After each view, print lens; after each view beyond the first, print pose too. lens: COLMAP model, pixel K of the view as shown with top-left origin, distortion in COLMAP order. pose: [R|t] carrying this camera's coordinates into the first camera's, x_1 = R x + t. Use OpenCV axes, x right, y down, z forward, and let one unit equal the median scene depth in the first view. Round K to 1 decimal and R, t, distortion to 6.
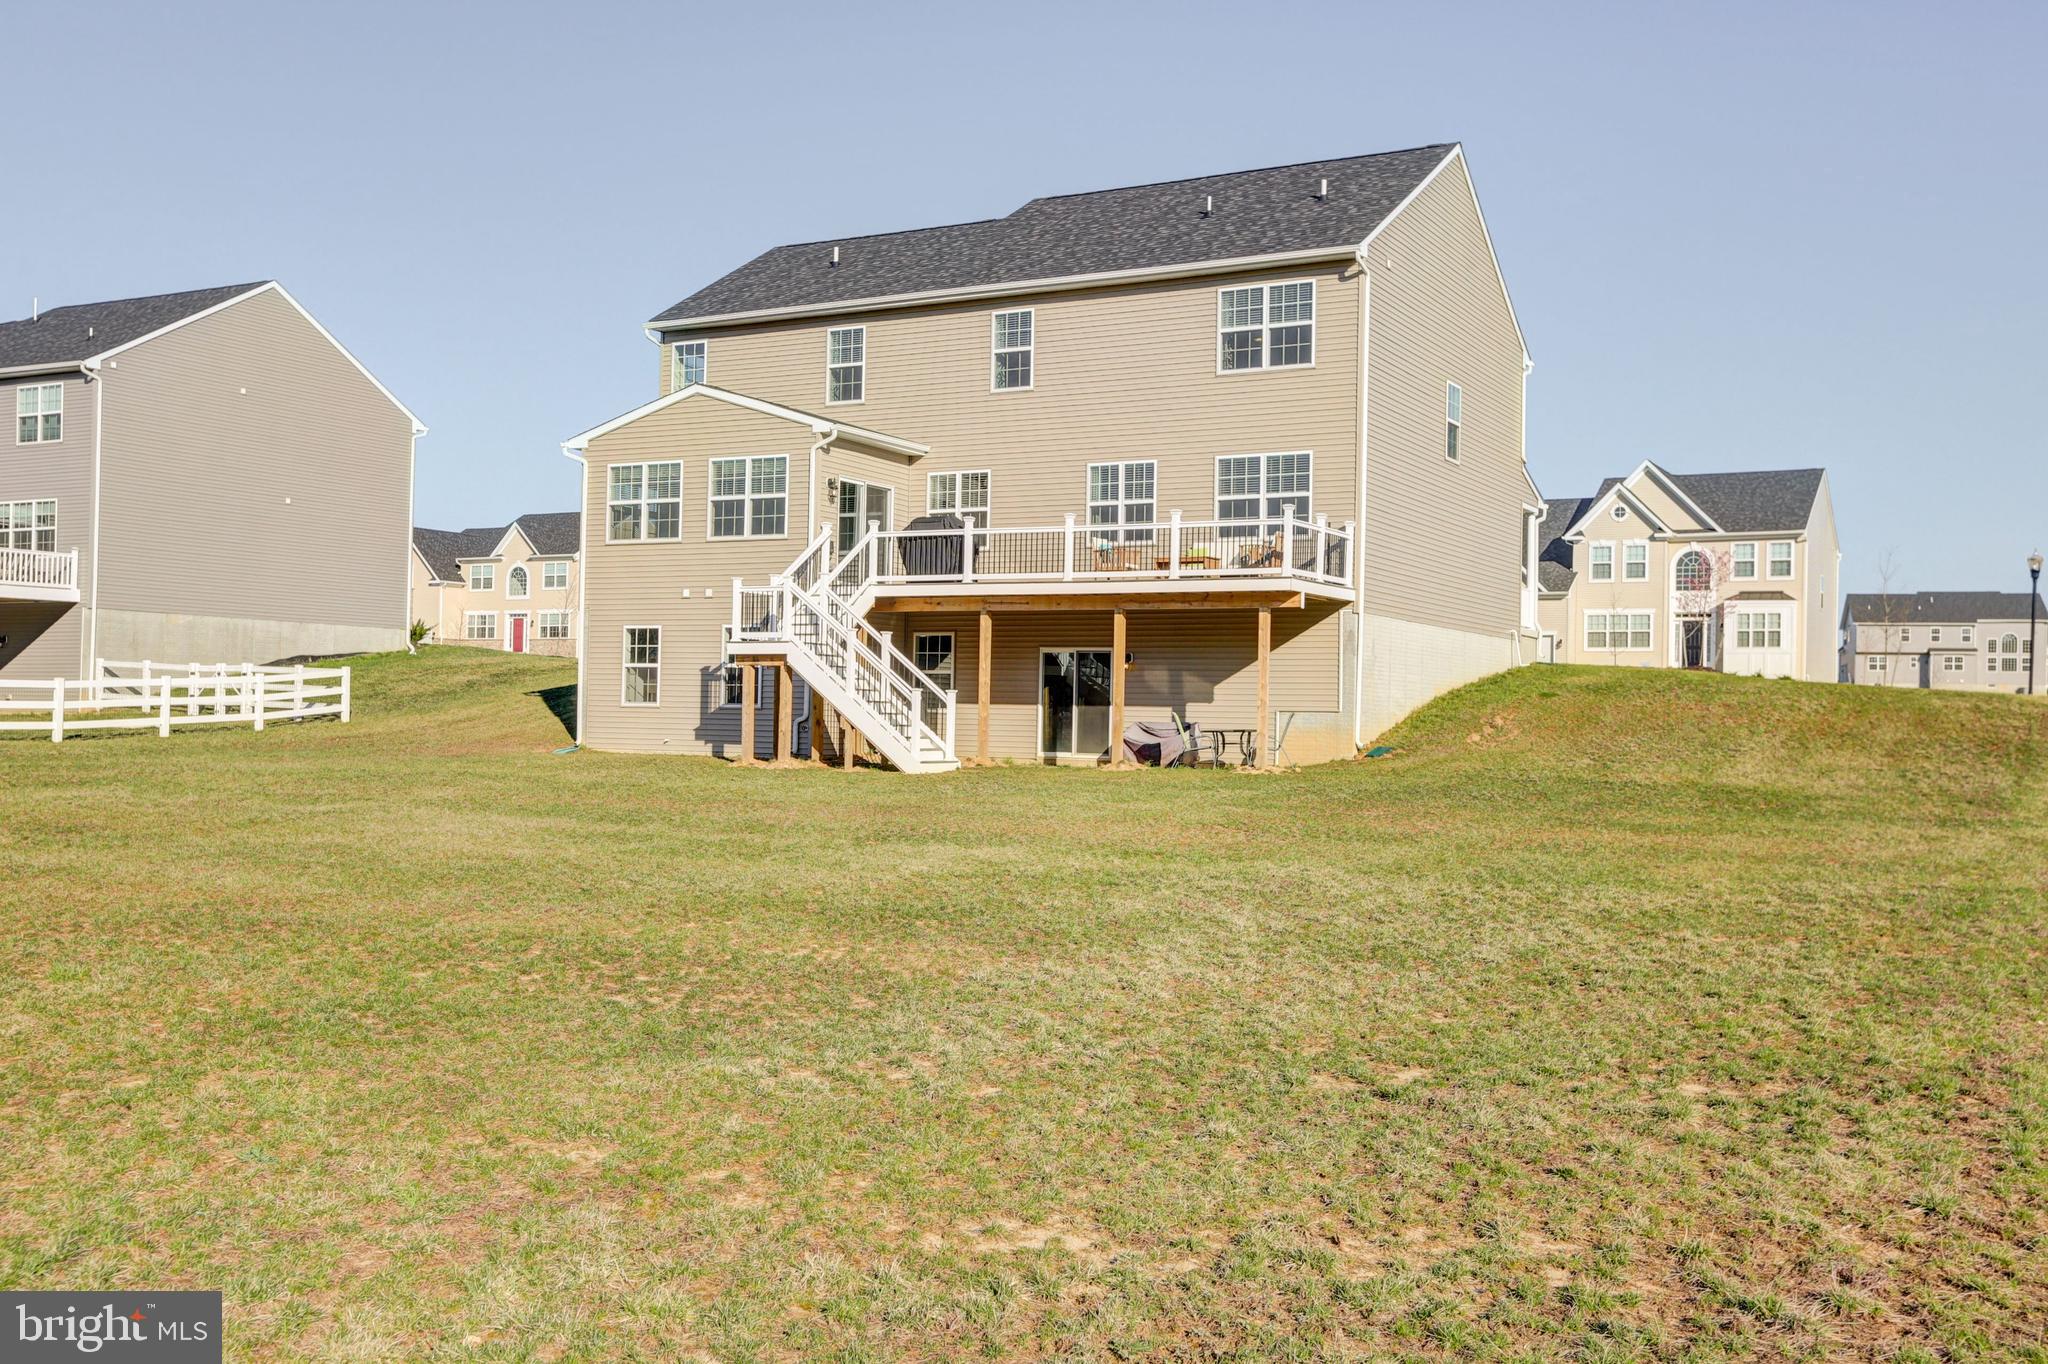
lens RADIAL K [[1949.9, 0, 1023.0], [0, 1949.9, 682.2], [0, 0, 1]] dist [0.003239, 0.124223]
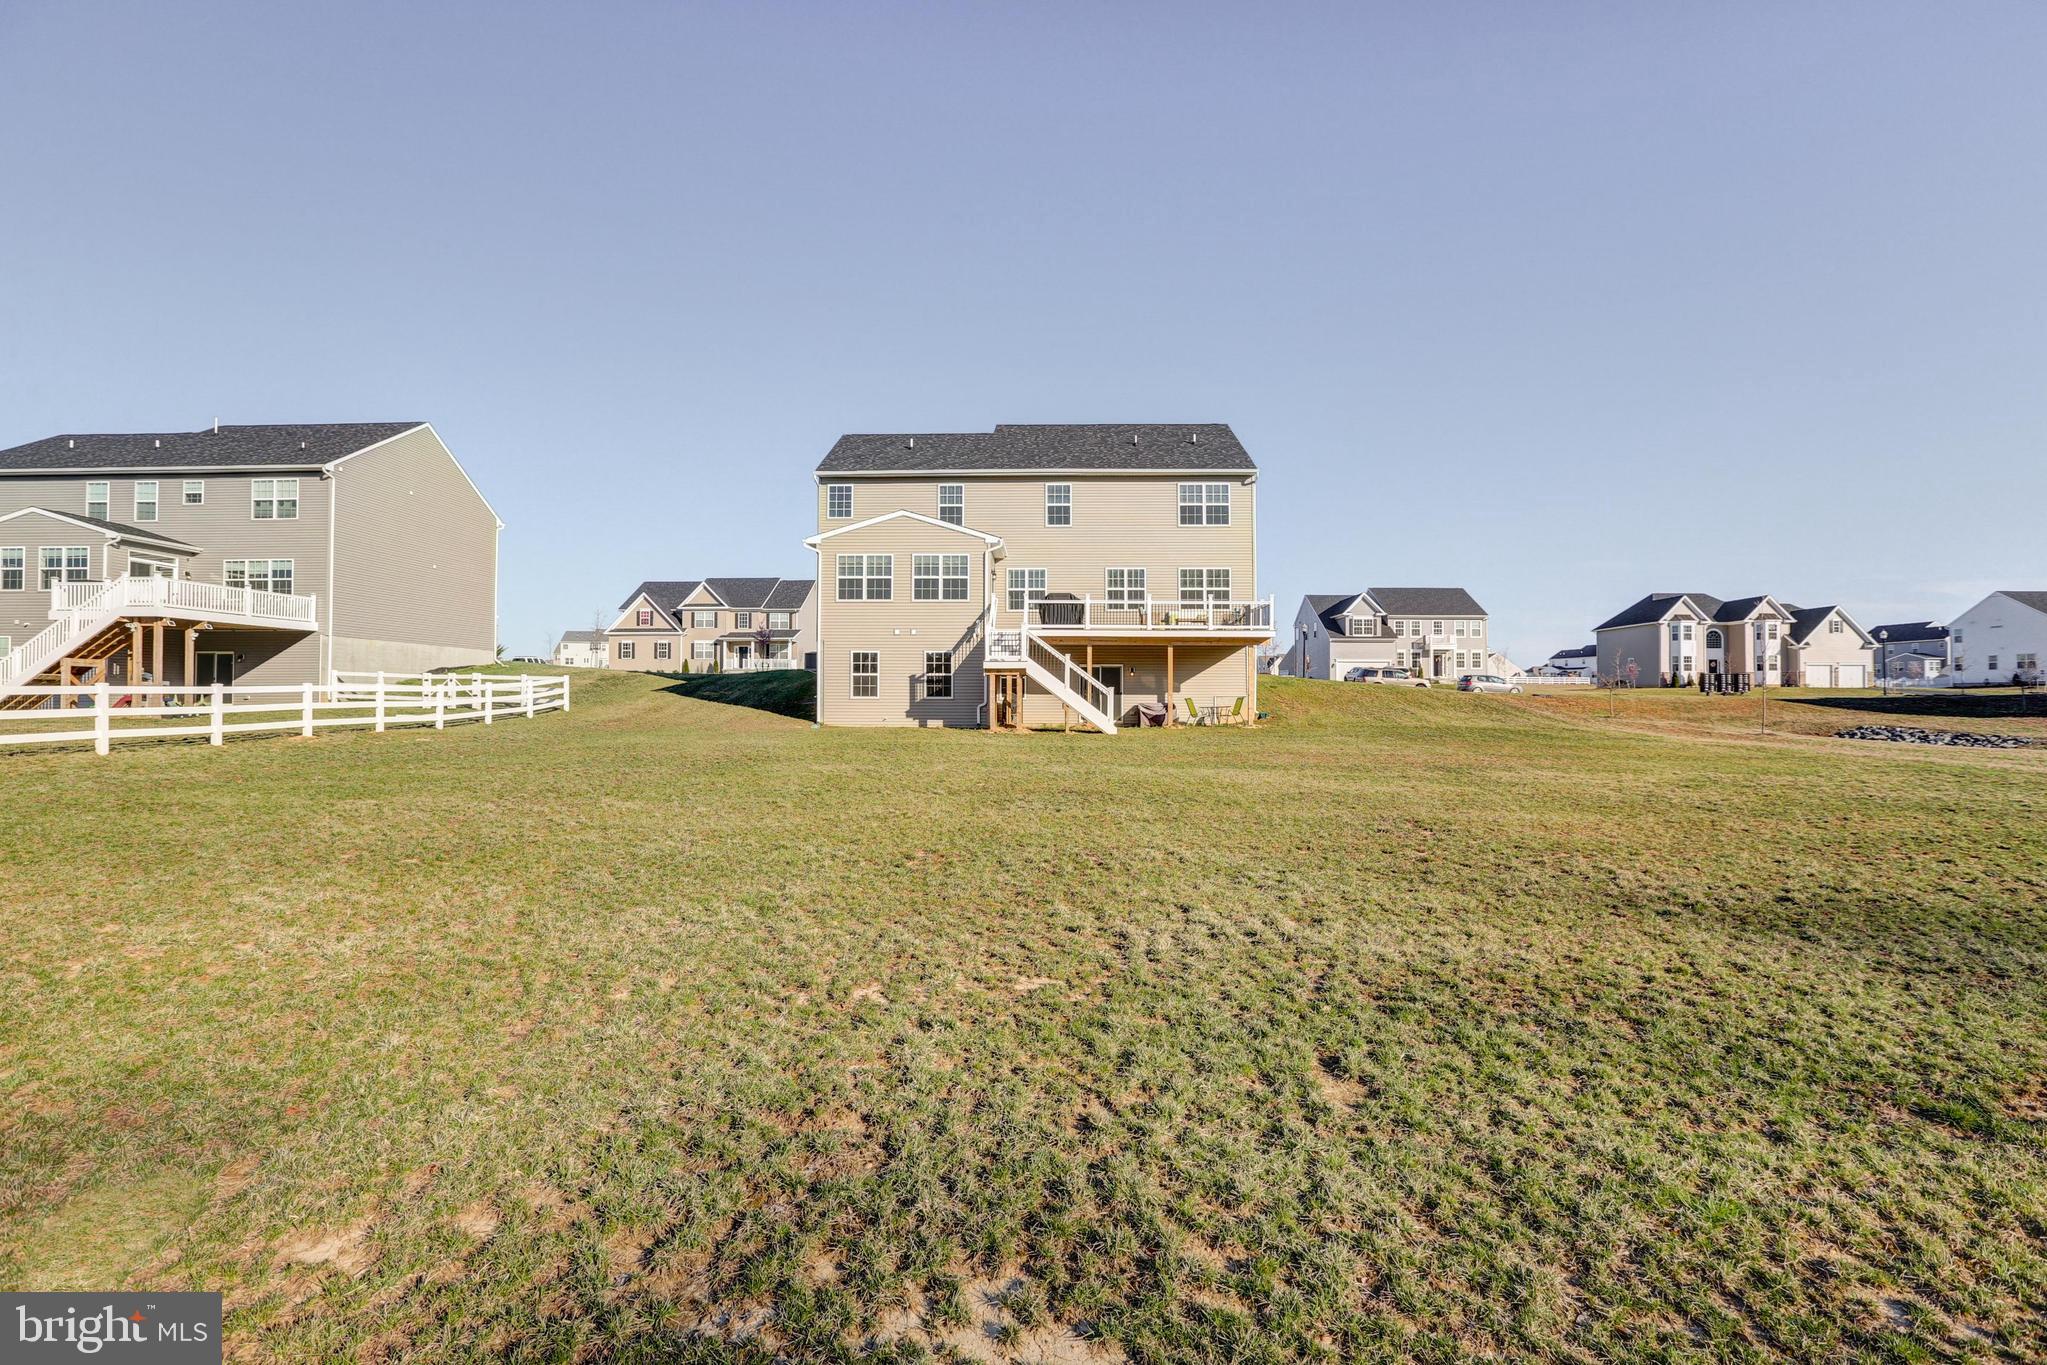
lens RADIAL K [[940.2, 0, 1021.6], [0, 940.2, 690.2], [0, 0, 1]] dist [-0.046273, 0.019786]
pose [[0.884802, -0.011392, 0.465828, -0.463654], [0.005469, 0.999886, 0.014065, -0.005815], [-0.465935, -0.009897, 0.884764, 0.221257]]
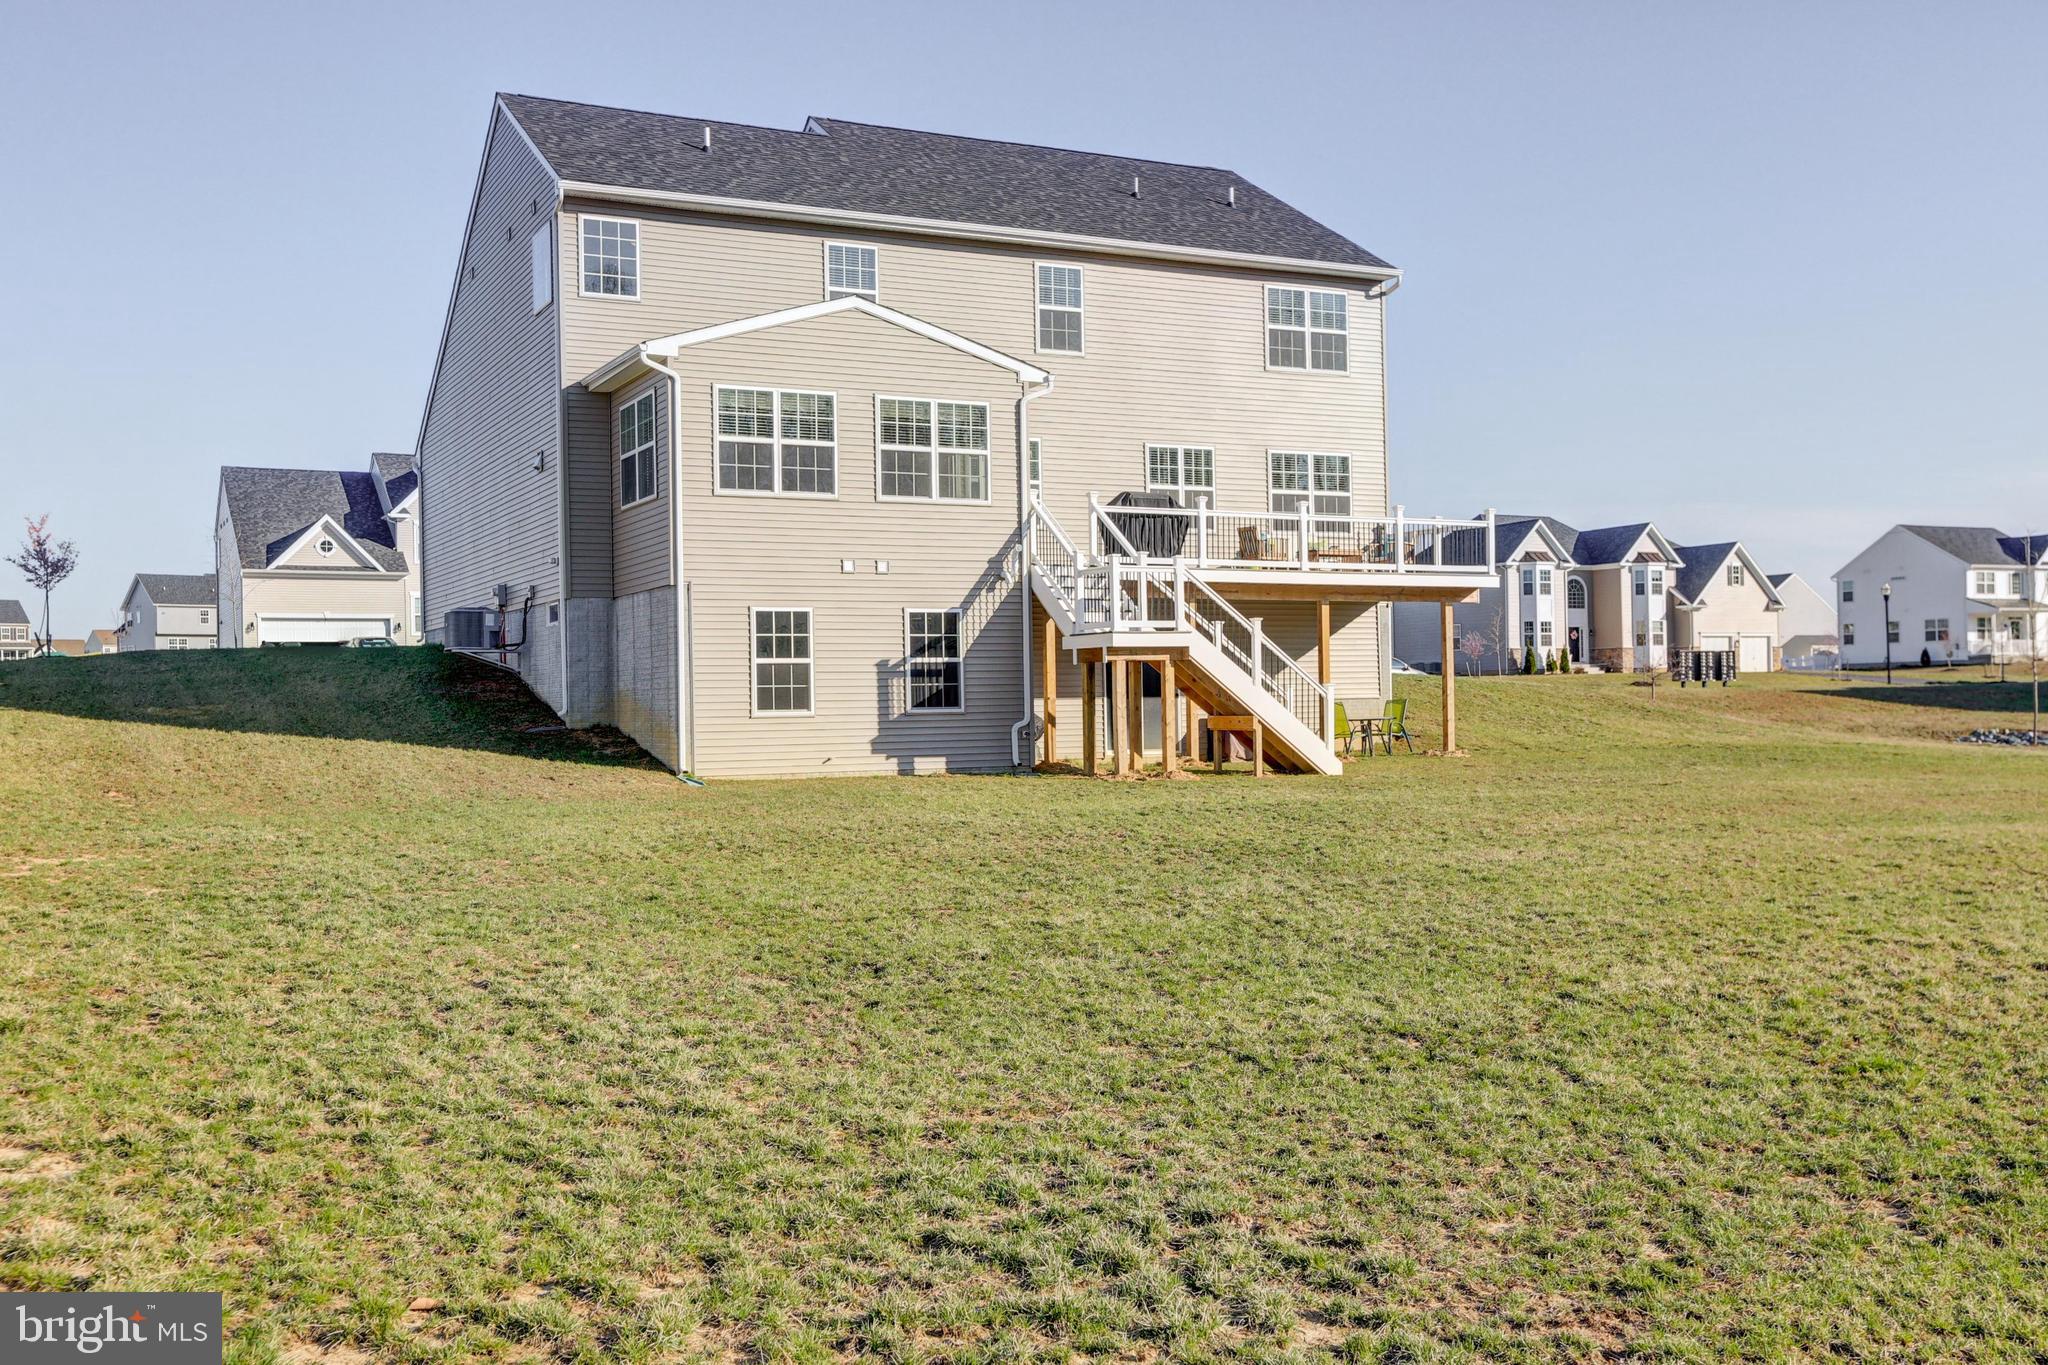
lens RADIAL K [[1949.9, 0, 1023.0], [0, 1949.9, 682.7], [0, 0, 1]] dist [0.003239, 0.124223]
pose [[0.552782, -0.018586, 0.833118, -0.783951], [0.009895, 0.999827, 0.015740, -0.011183], [-0.833267, -0.000458, 0.552871, 0.519582]]
